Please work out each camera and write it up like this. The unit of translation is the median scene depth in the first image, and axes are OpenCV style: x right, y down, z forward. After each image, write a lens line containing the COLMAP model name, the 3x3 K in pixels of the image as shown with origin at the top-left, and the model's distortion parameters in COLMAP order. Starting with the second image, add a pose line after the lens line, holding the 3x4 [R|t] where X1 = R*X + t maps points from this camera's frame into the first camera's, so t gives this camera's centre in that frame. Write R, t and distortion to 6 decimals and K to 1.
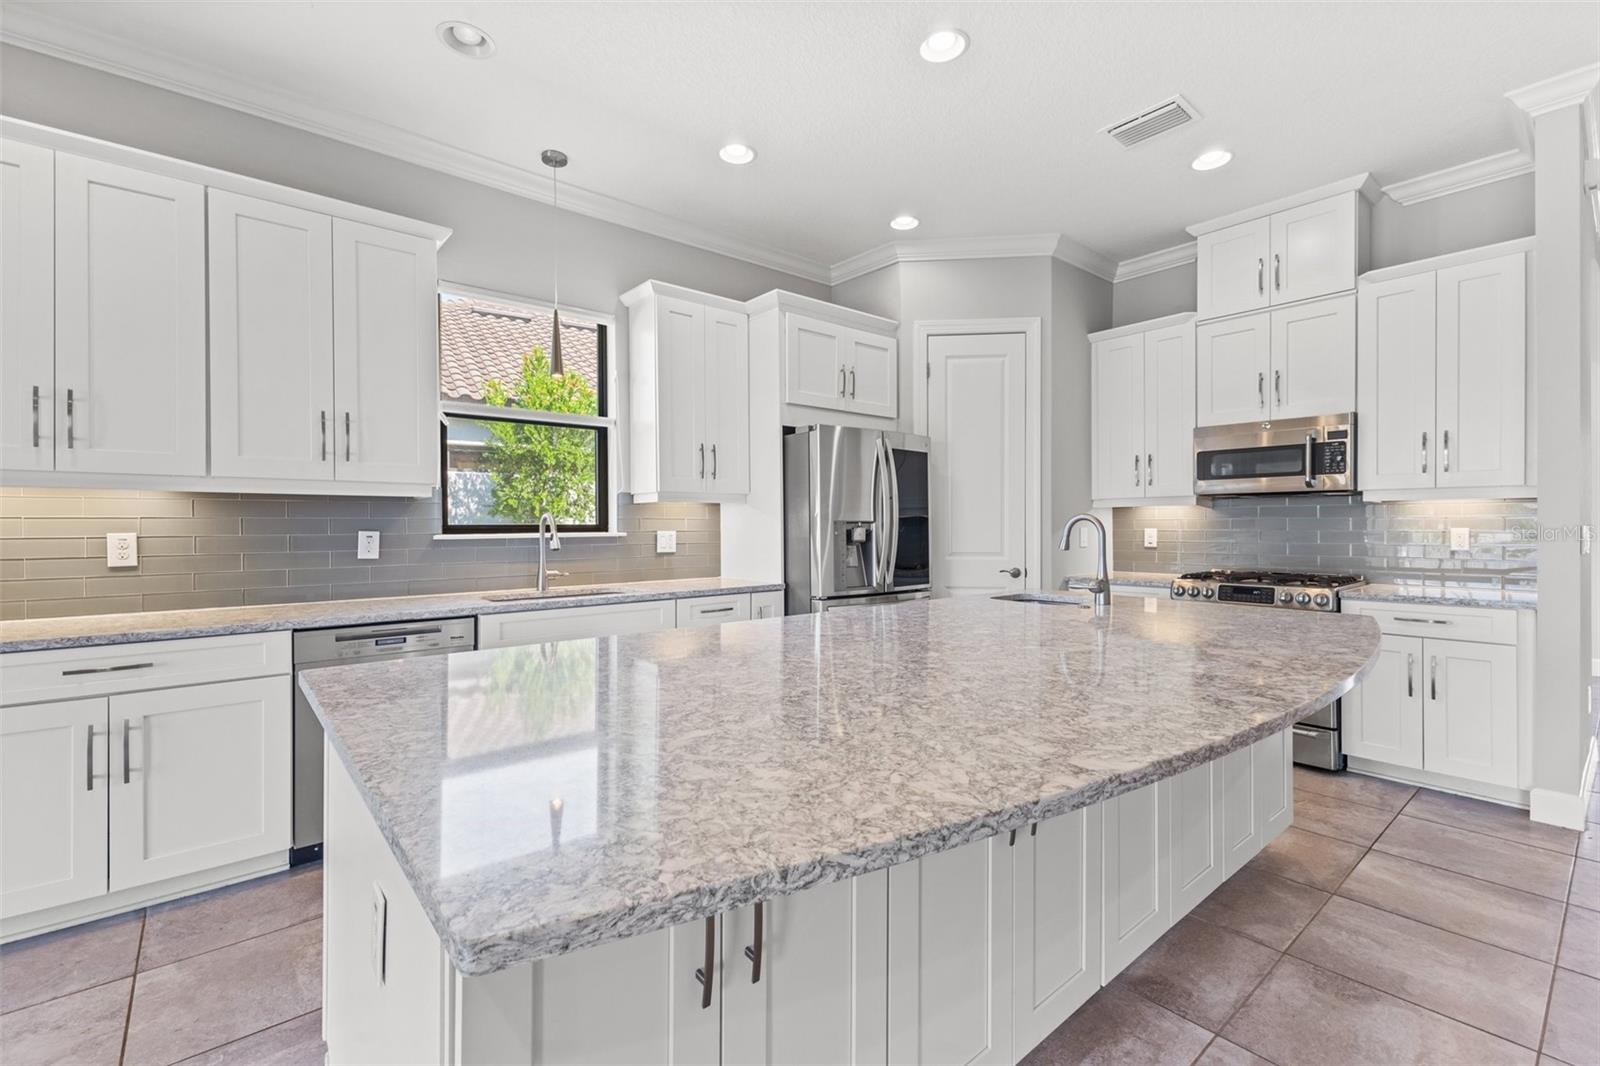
lens RADIAL K [[697.1, 0, 800.0], [0, 697.1, 533.0], [0, 0, 1]] dist [0.000410, 0.000005]
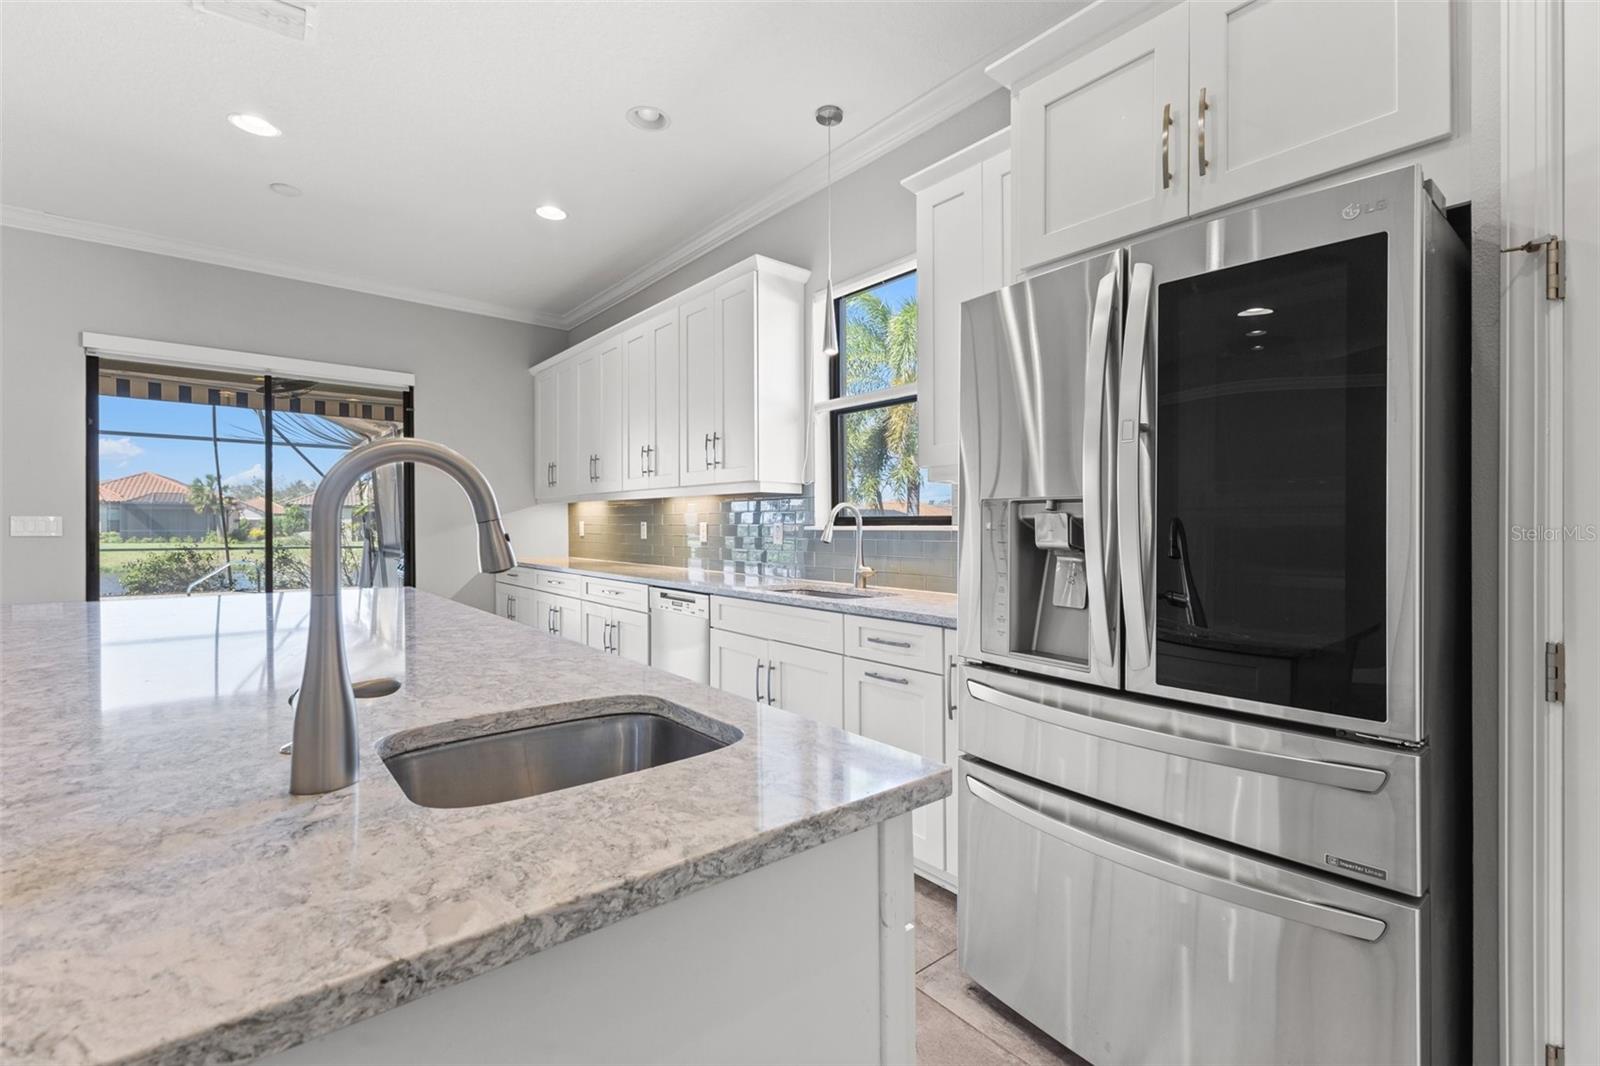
lens RADIAL K [[697.1, 0, 800.0], [0, 697.1, 533.0], [0, 0, 1]] dist [0.000410, 0.000005]
pose [[-0.016125, 0.012968, -0.999786, 0.572028], [-0.013684, 0.999819, 0.013189, -0.000846], [0.999776, 0.013893, -0.015945, 0.973324]]
